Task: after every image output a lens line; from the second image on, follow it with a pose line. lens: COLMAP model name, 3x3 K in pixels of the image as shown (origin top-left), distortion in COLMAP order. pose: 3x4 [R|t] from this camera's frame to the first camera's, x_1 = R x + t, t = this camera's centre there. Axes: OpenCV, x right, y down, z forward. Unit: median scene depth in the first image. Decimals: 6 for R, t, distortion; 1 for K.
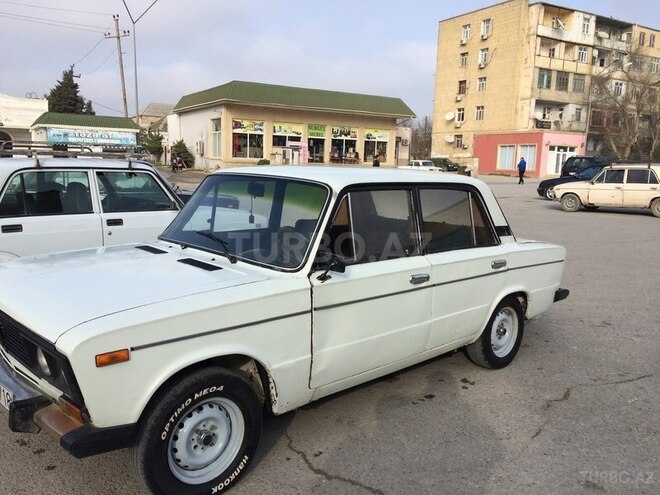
lens RADIAL K [[561.1, 0, 333.8], [0, 561.1, 246.1], [0, 0, 1]] dist [0.053391, -0.080466]
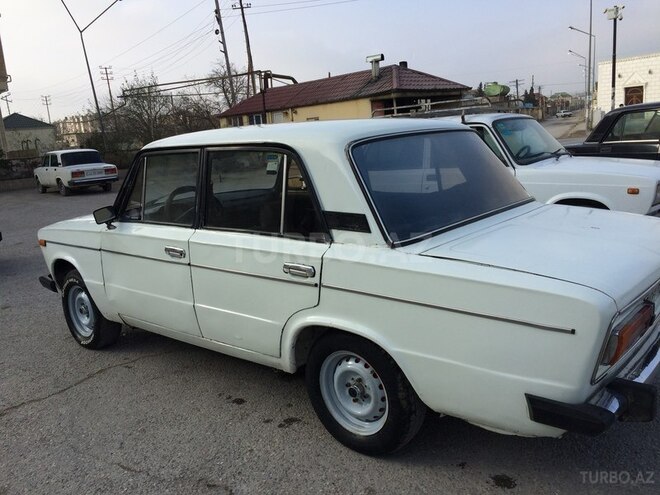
lens RADIAL K [[550.3, 0, 330.2], [0, 550.3, 271.1], [0, 0, 1]] dist [0.057309, 0.000734]
pose [[0.114509, 0.196209, -0.973853, 0.971747], [-0.086978, 0.978517, 0.186922, -0.092895], [0.989607, 0.063300, 0.129114, 1.034903]]
